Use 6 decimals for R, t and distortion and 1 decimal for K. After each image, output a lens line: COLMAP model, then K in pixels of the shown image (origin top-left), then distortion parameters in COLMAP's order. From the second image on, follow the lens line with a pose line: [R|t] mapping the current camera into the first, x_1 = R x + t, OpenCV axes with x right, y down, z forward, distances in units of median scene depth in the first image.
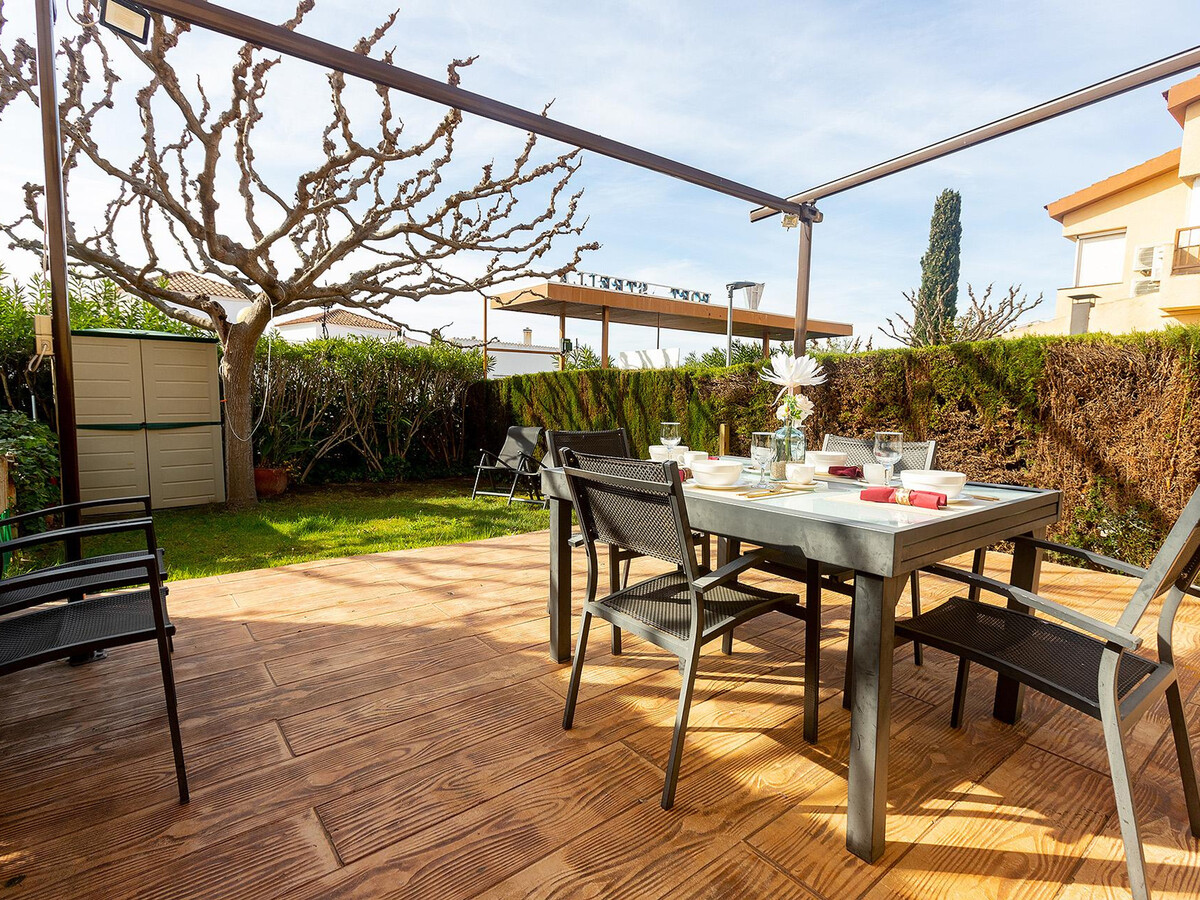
lens RADIAL K [[601.7, 0, 588.6], [0, 601.7, 450.9], [0, 0, 1]] dist [-0.028714, 0.023910]
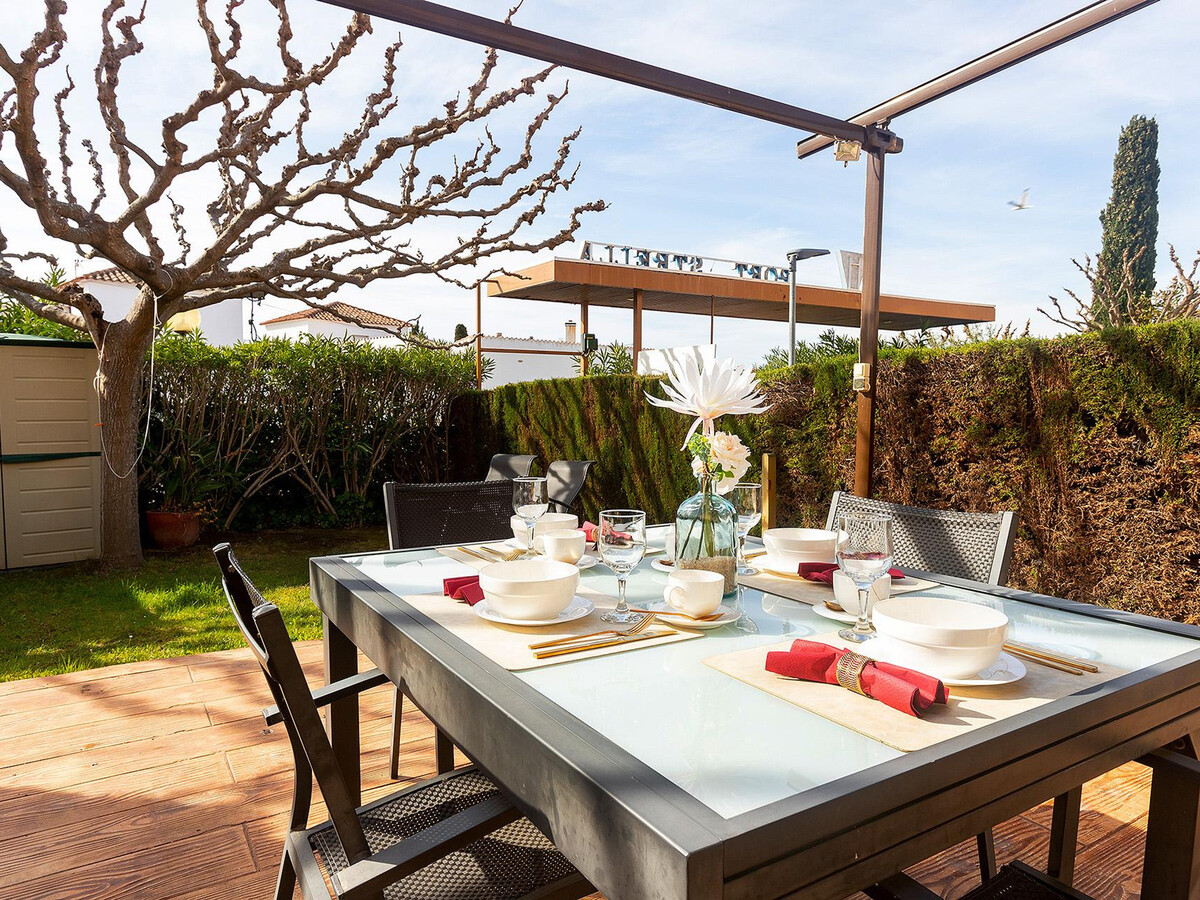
lens RADIAL K [[757.2, 0, 600.0], [0, 757.2, 450.0], [0, 0, 1]] dist [-0.004645, 0.003836]
pose [[0.995502, -0.005596, -0.094572, 0.096467], [0.002584, 0.999487, -0.031937, -0.018008], [0.094702, 0.031549, 0.995006, 0.101288]]
